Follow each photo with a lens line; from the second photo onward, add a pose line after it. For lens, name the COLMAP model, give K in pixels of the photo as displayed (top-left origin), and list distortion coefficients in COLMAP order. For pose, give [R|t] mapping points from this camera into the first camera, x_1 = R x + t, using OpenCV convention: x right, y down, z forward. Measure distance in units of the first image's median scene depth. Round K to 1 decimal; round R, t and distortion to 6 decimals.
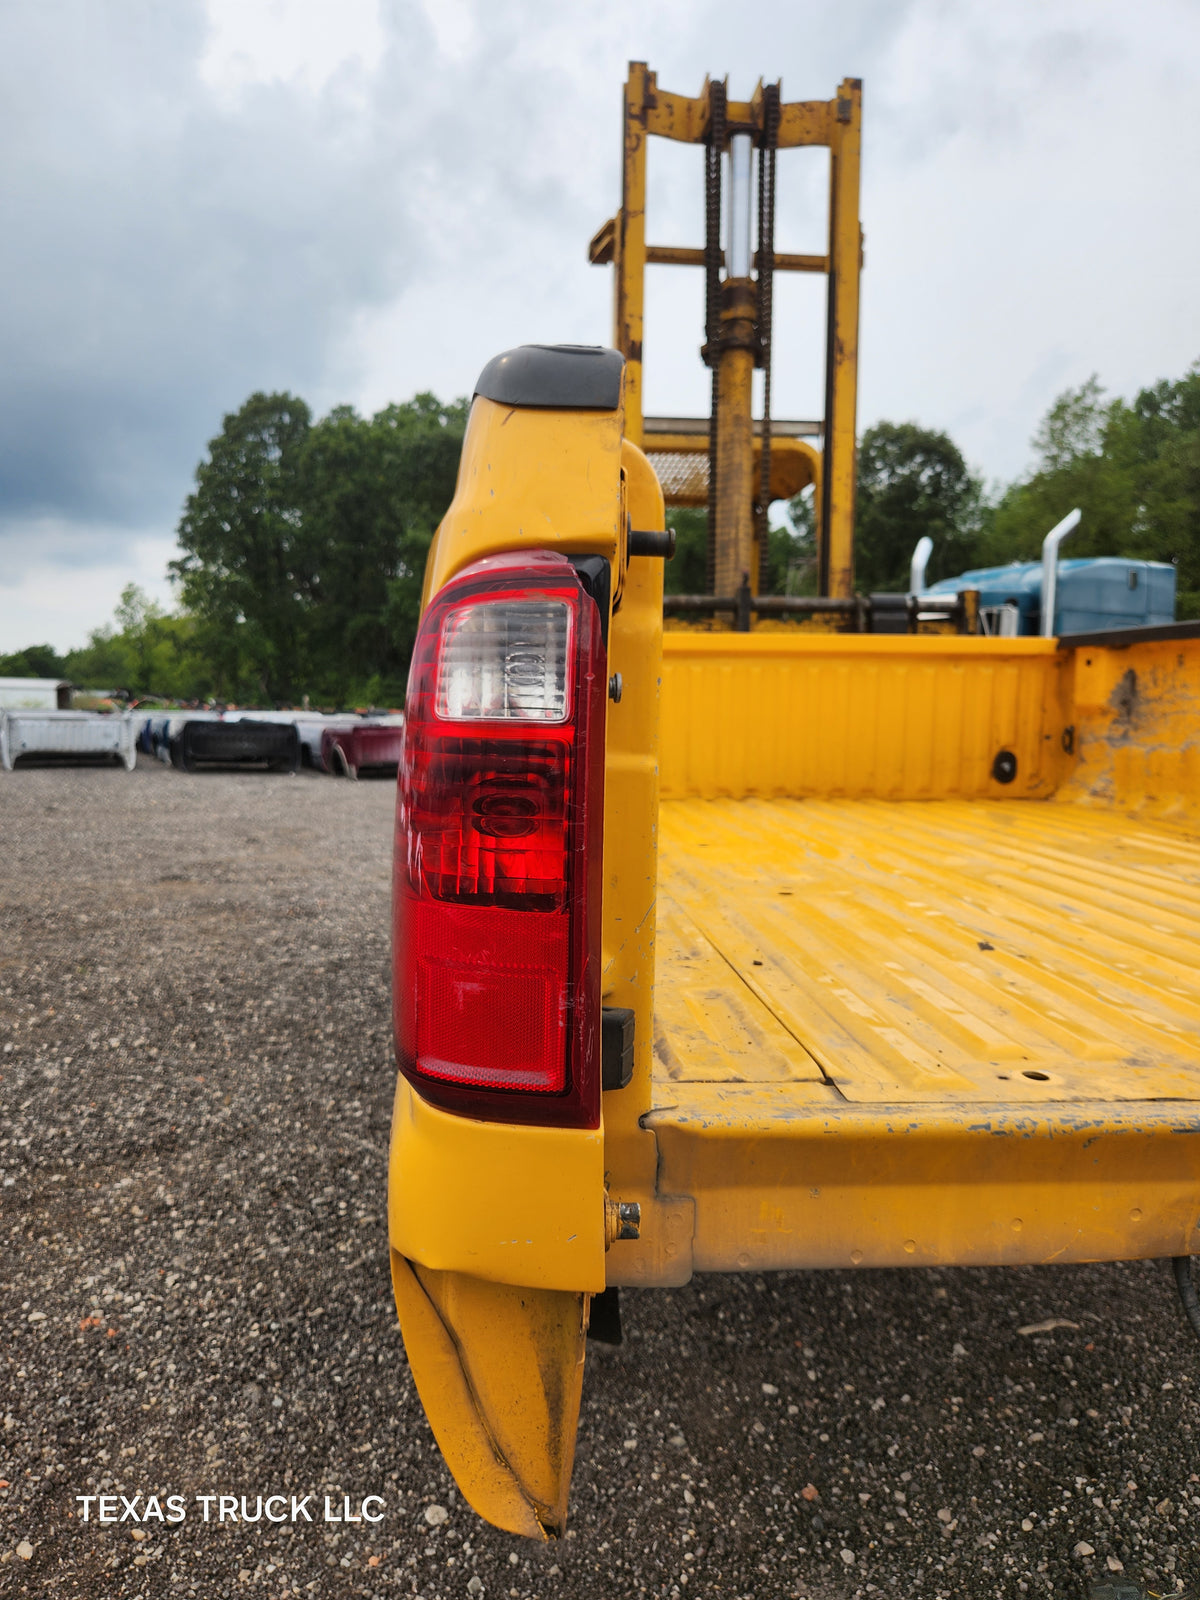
lens RADIAL K [[1083.3, 0, 579.5], [0, 1083.3, 794.0], [0, 0, 1]] dist [0.055153, -0.046506]
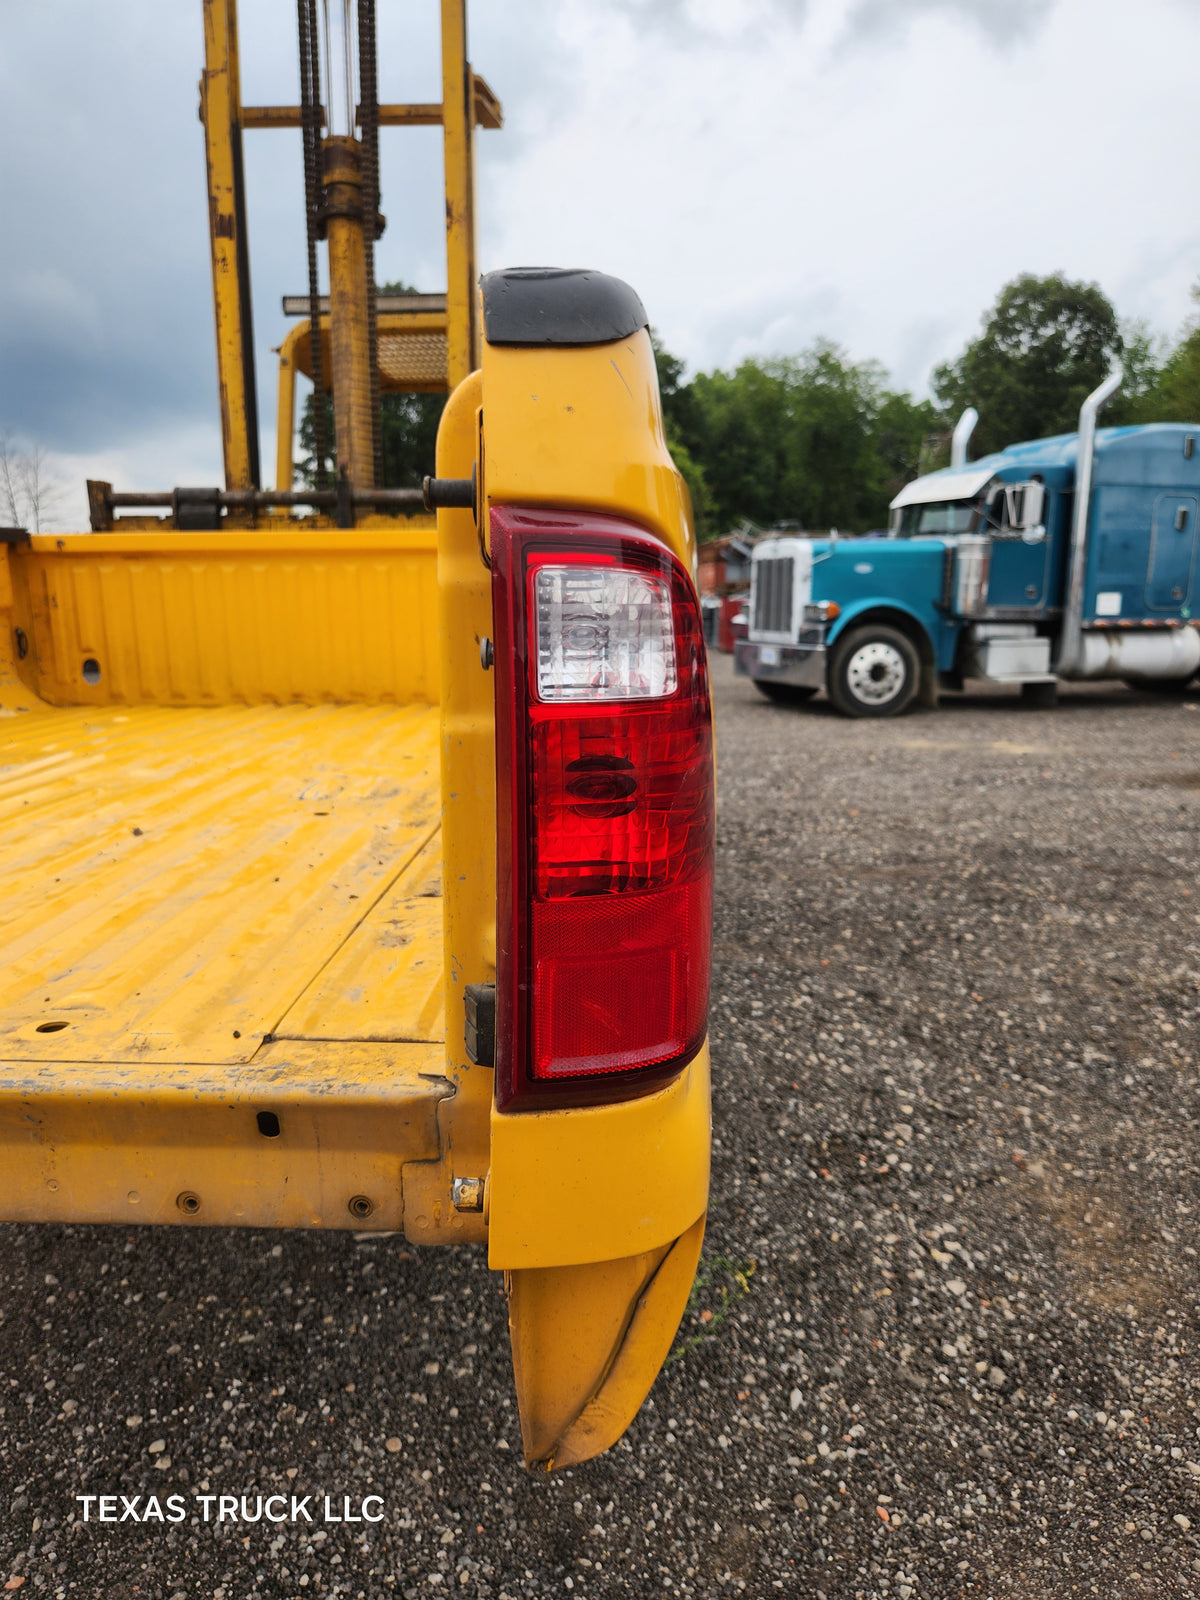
lens RADIAL K [[1083.3, 0, 590.2], [0, 1083.3, 808.6], [0, 0, 1]] dist [0.055153, -0.046506]
pose [[0.991245, 0.003944, -0.131975, 0.486024], [0.010191, 0.994287, 0.106255, -0.003742], [0.131640, -0.106670, 0.985542, 0.053714]]
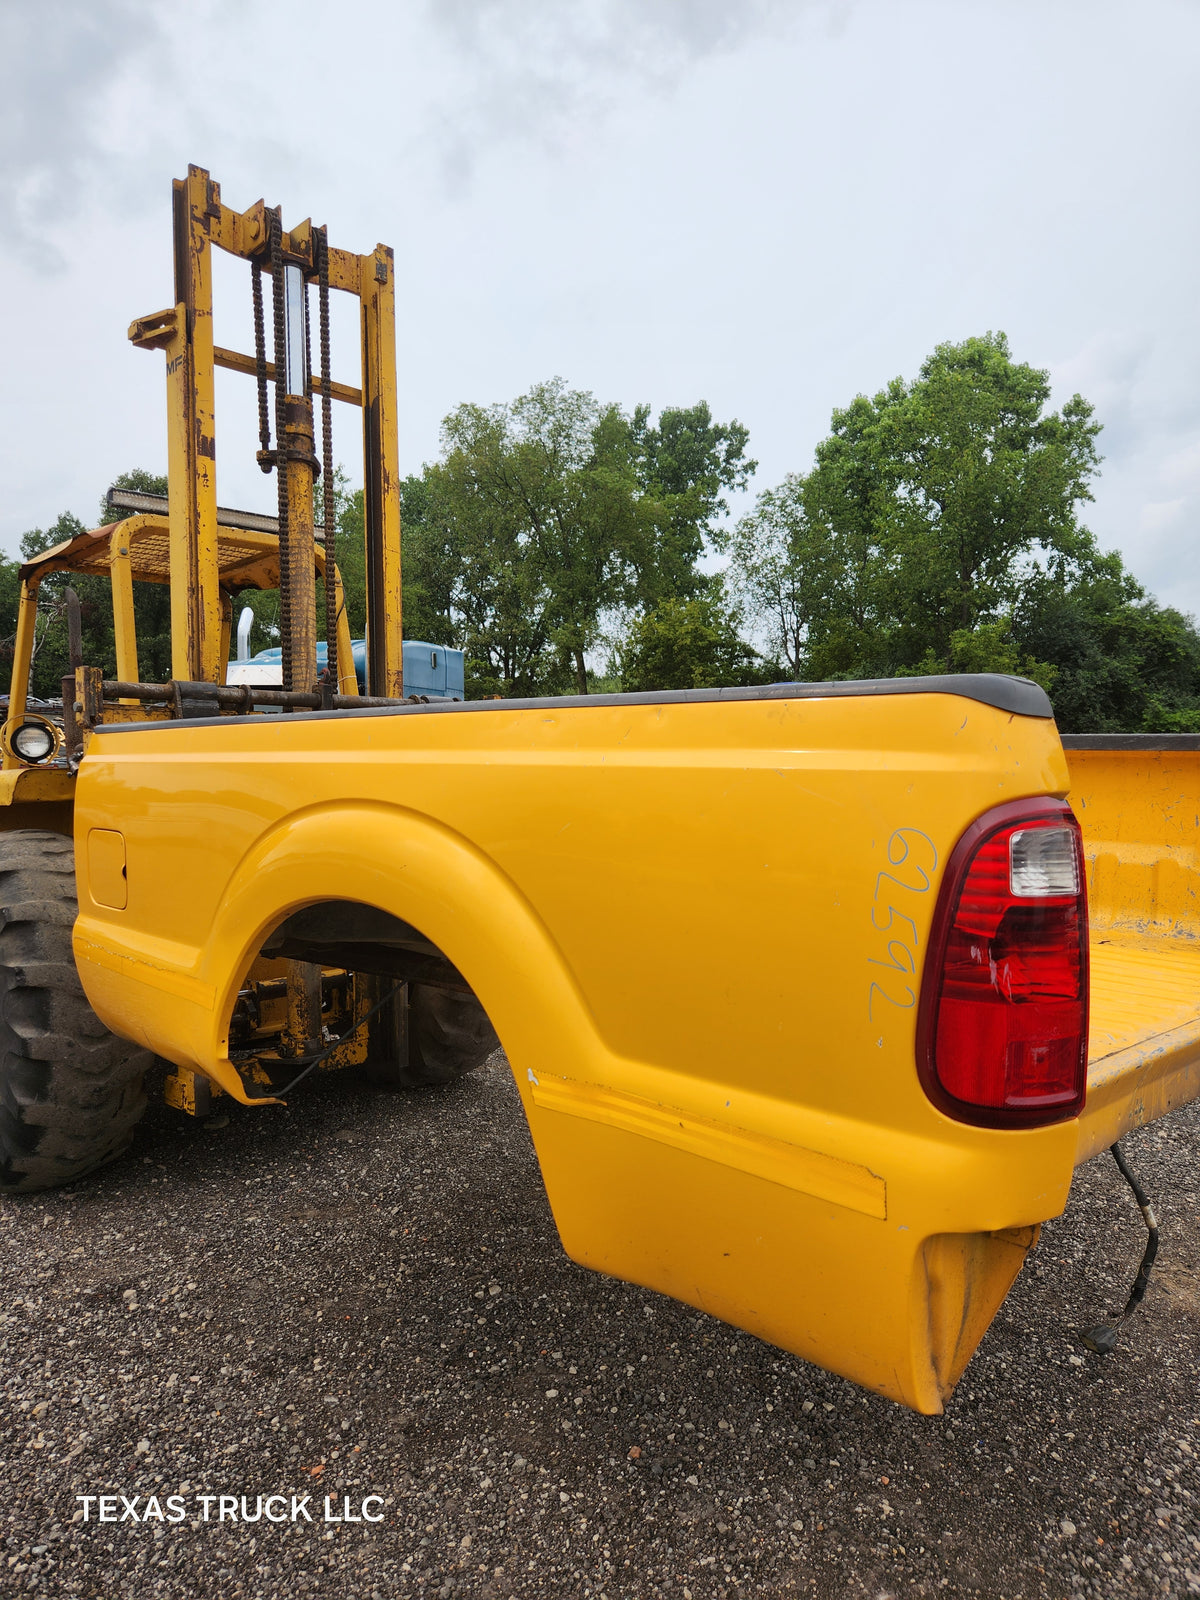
lens RADIAL K [[1083.3, 0, 611.2], [0, 1083.3, 791.5], [0, 0, 1]] dist [0.055153, -0.046506]
pose [[0.772453, -0.021348, 0.634713, -0.304337], [0.053934, 0.998029, -0.032069, -0.037307], [-0.632778, 0.059005, 0.772082, 0.008402]]
